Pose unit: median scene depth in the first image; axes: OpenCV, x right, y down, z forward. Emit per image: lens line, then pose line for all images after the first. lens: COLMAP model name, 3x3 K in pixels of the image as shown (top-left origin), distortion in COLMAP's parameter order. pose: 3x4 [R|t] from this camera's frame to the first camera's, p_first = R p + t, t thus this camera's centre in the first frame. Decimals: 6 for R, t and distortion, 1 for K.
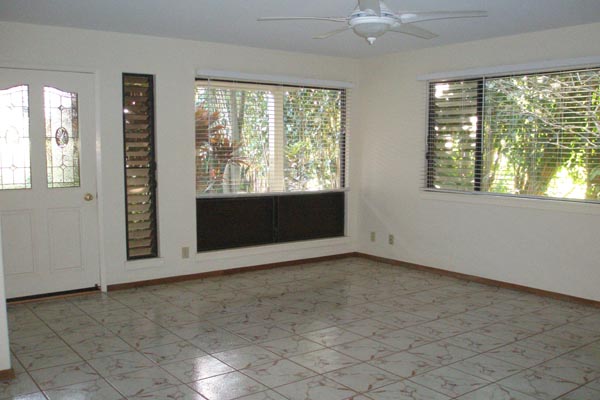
lens RADIAL K [[613.7, 0, 300.0], [0, 613.7, 200.0], [0, 0, 1]] dist [-0.096513, -0.006338]
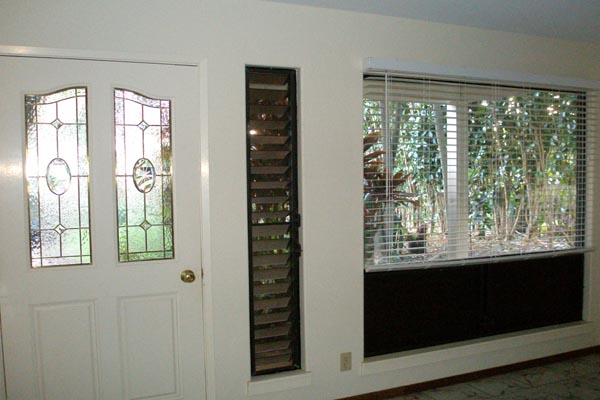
lens RADIAL K [[613.7, 0, 300.0], [0, 613.7, 200.0], [0, 0, 1]] dist [-0.096513, -0.006338]
pose [[0.980038, -0.000294, -0.198808, -0.102423], [-0.007177, 0.999295, -0.036859, -0.047313], [0.198679, 0.037550, 0.979345, 0.360762]]
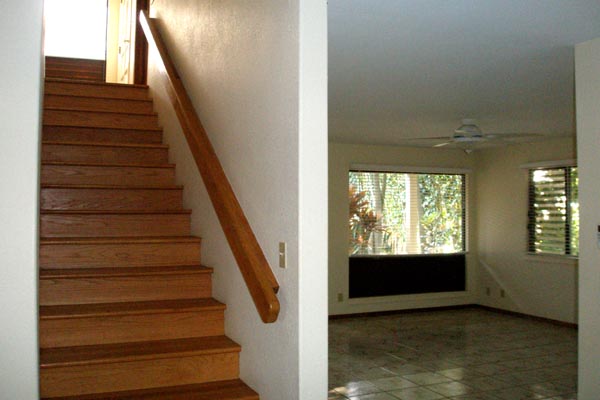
lens RADIAL K [[613.7, 0, 300.0], [0, 613.7, 200.0], [0, 0, 1]] dist [-0.096513, -0.006338]
pose [[0.973010, -0.003512, -0.230735, 0.034376], [-0.021304, 0.994247, -0.104971, 0.014003], [0.229776, 0.107054, 0.967338, -0.316483]]
